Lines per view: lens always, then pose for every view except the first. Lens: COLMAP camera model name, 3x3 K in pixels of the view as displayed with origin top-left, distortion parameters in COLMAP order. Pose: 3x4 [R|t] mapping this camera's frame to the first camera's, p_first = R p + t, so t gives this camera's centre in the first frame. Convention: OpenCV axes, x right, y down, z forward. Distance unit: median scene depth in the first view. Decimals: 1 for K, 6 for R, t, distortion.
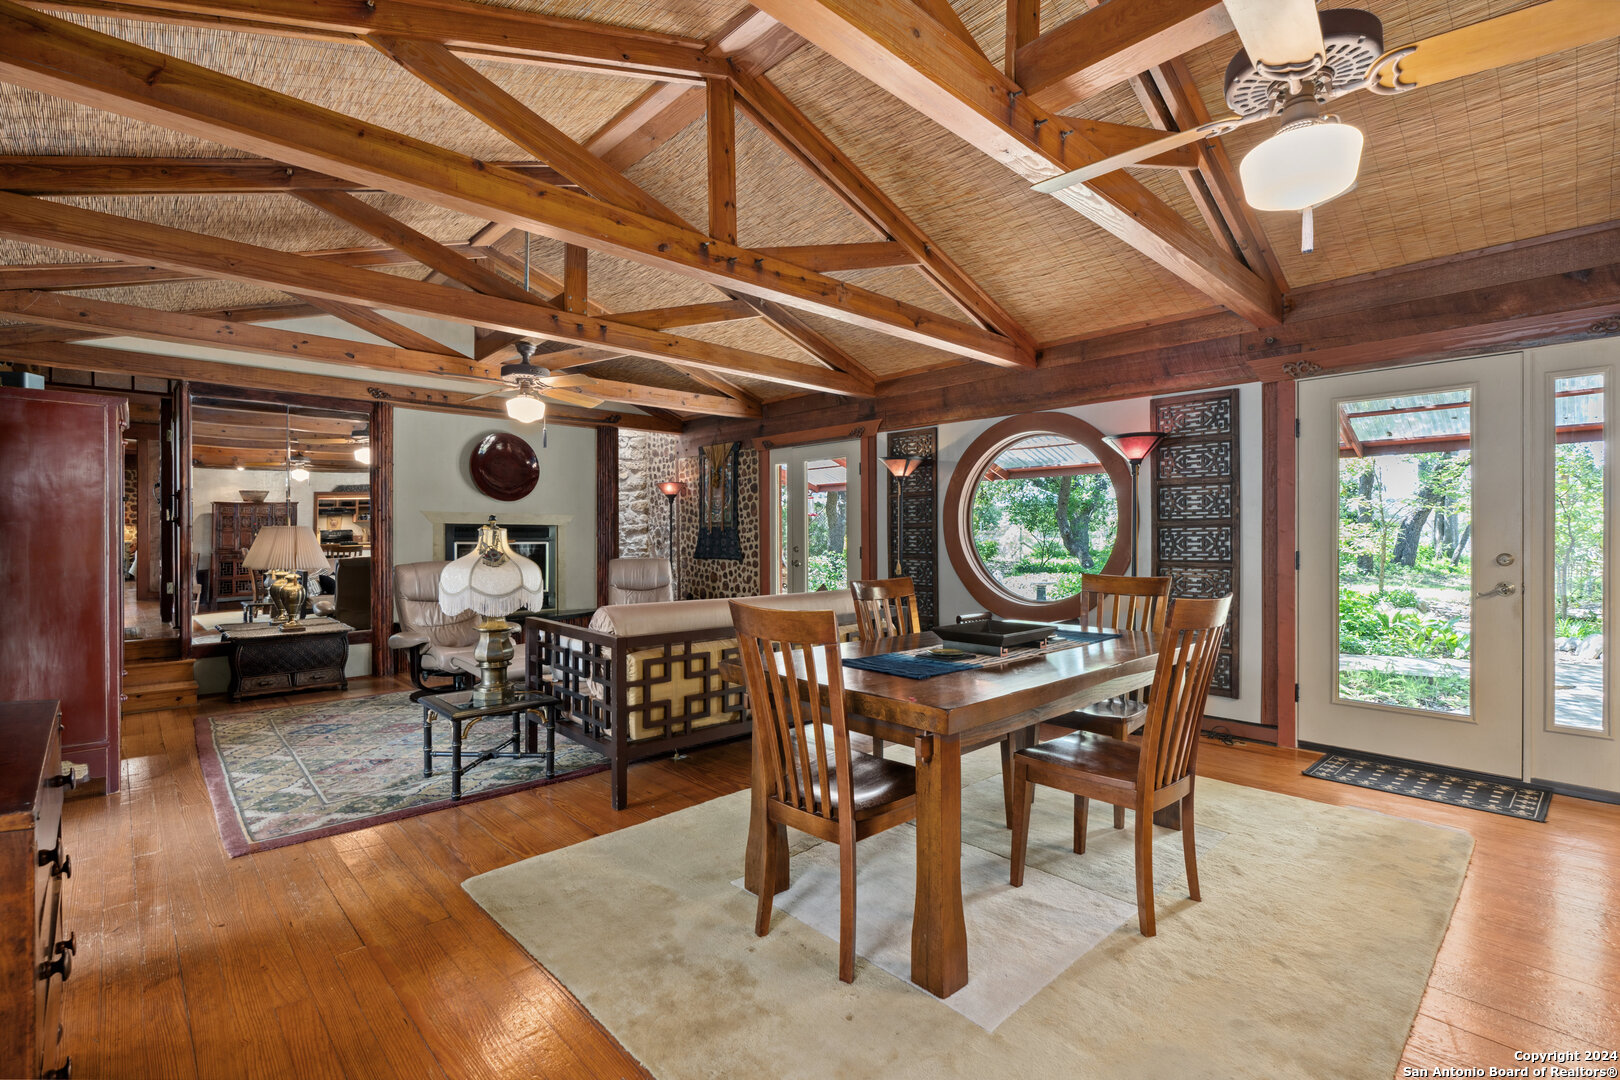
lens RADIAL K [[740.1, 0, 800.7], [0, 740.1, 539.1], [0, 0, 1]] dist [-0.004018, 0.000864]
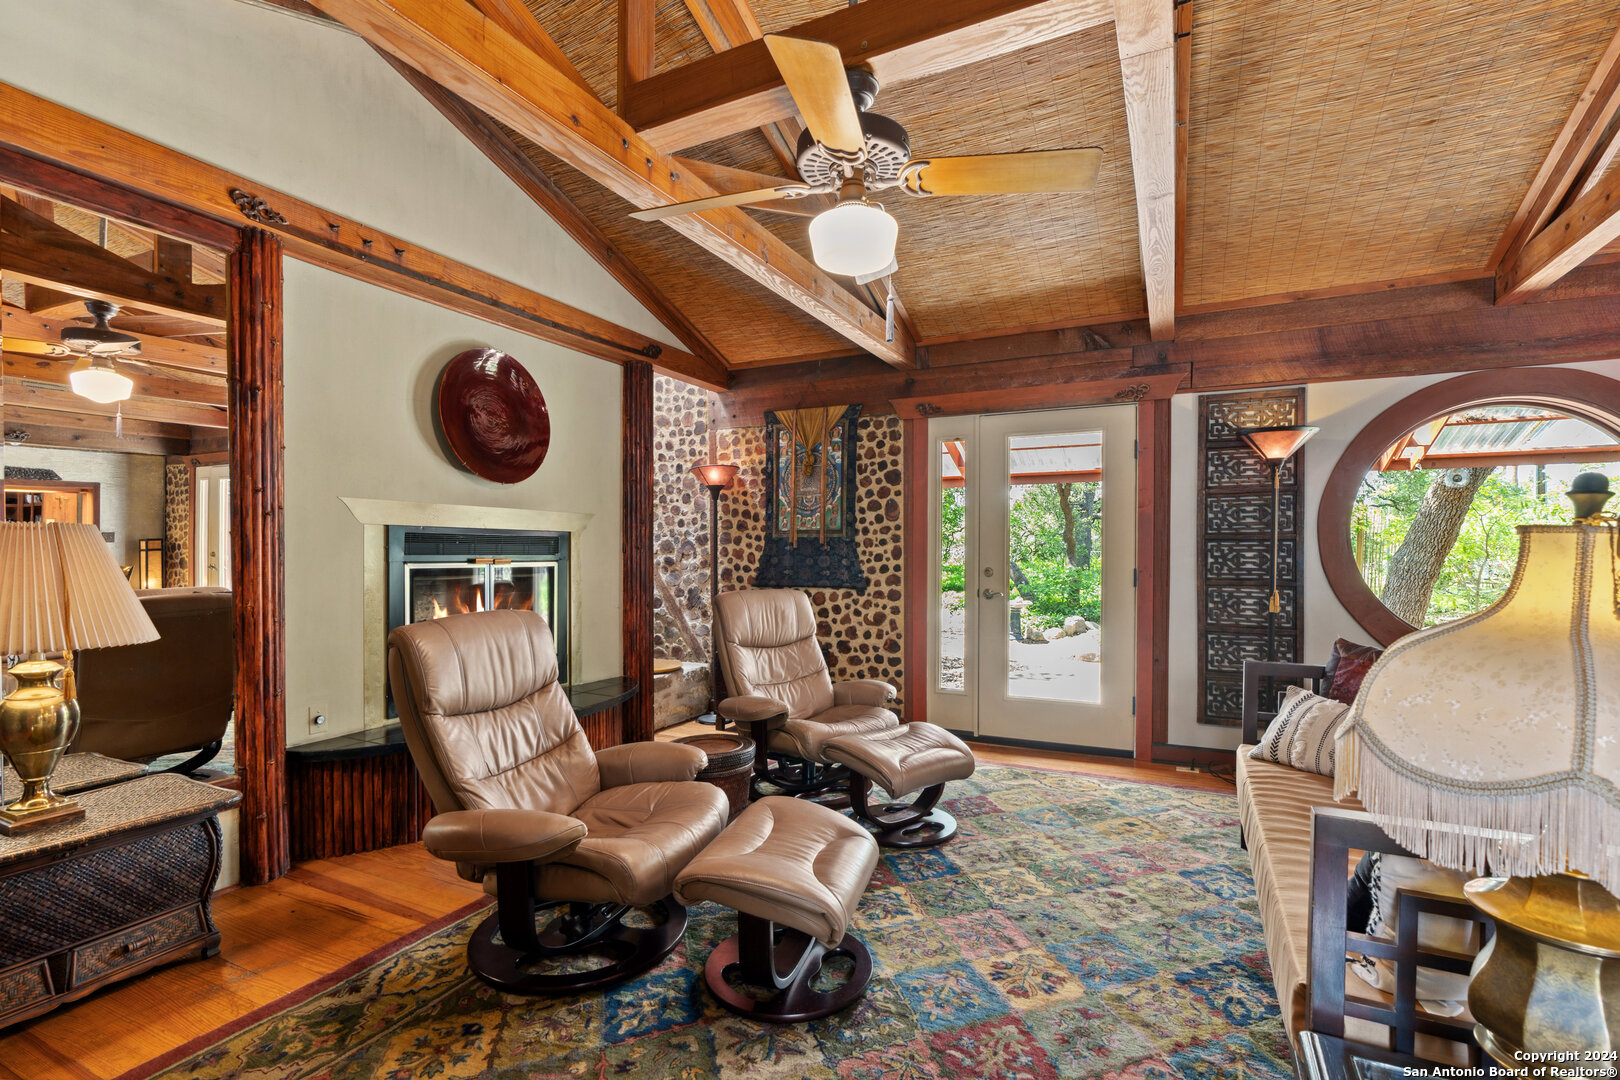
lens RADIAL K [[740.1, 0, 787.3], [0, 740.1, 561.3], [0, 0, 1]] dist [-0.004018, 0.000864]
pose [[0.931637, -0.003936, 0.363368, -0.384750], [0.000244, 0.999948, 0.010206, -0.002397], [-0.363390, -0.009420, 0.931590, 0.435306]]
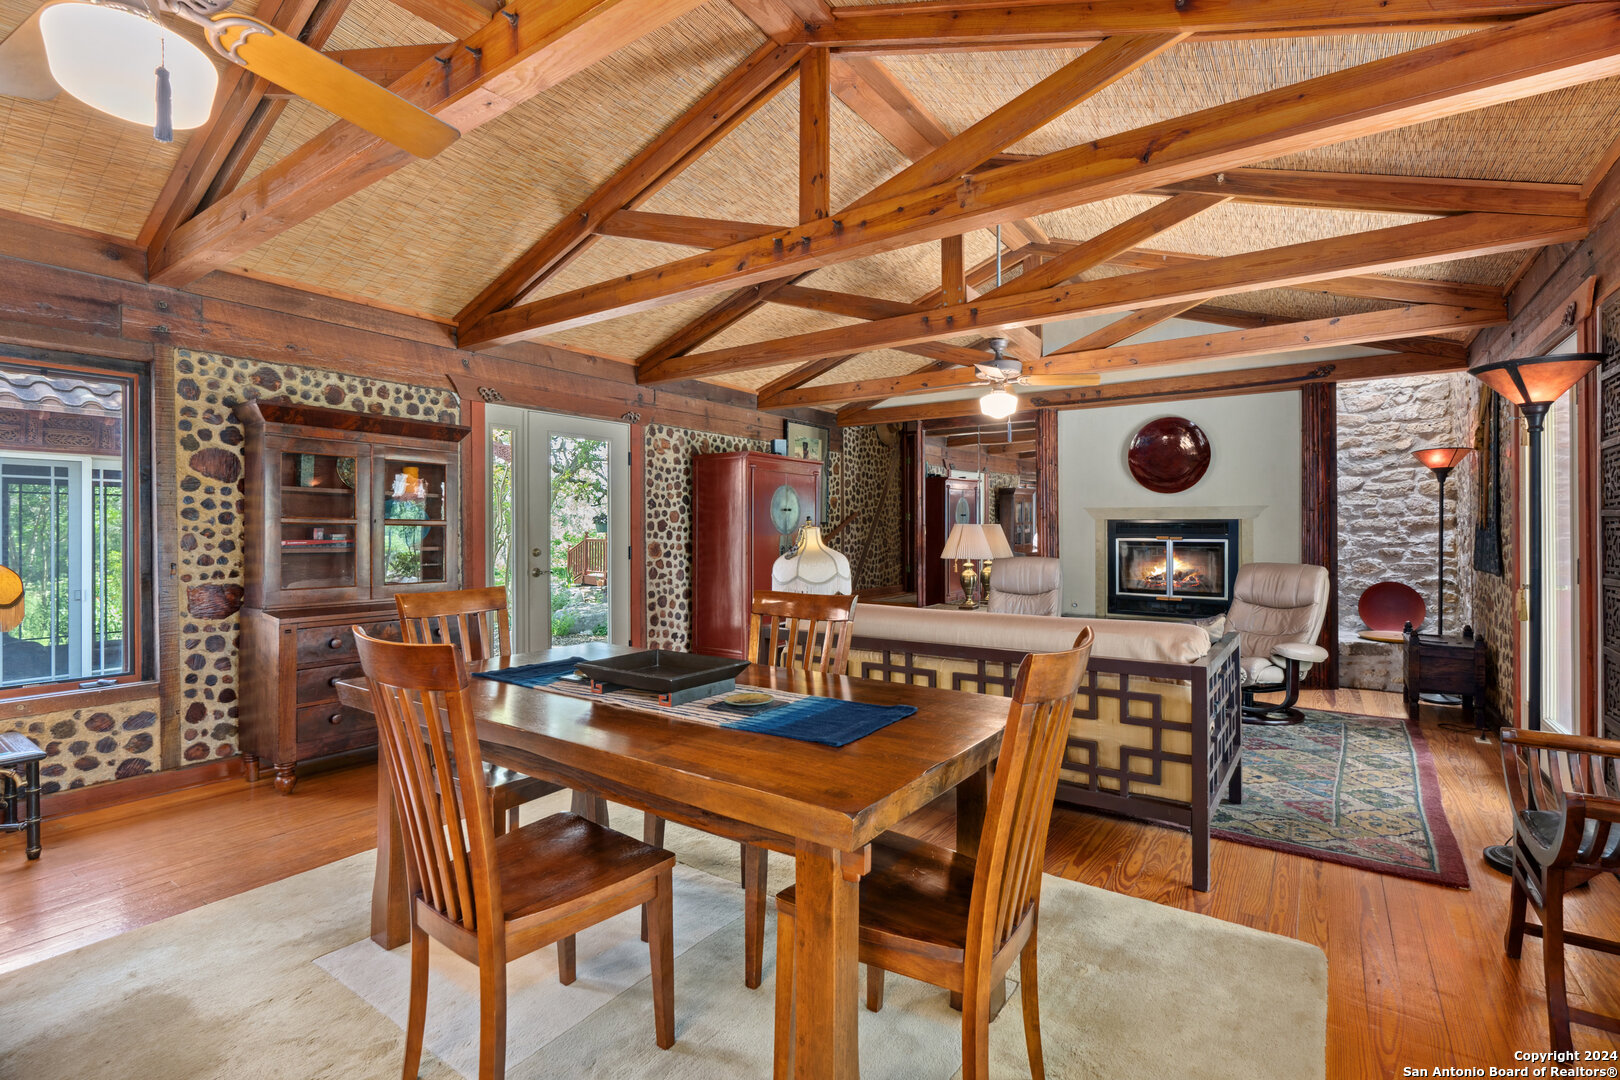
lens RADIAL K [[740.1, 0, 788.1], [0, 740.1, 518.3], [0, 0, 1]] dist [-0.004018, 0.000864]
pose [[0.198283, -0.012763, -0.980062, 0.368974], [-0.005979, 0.999881, -0.014230, -0.005526], [0.980127, 0.008682, 0.198183, 0.361655]]
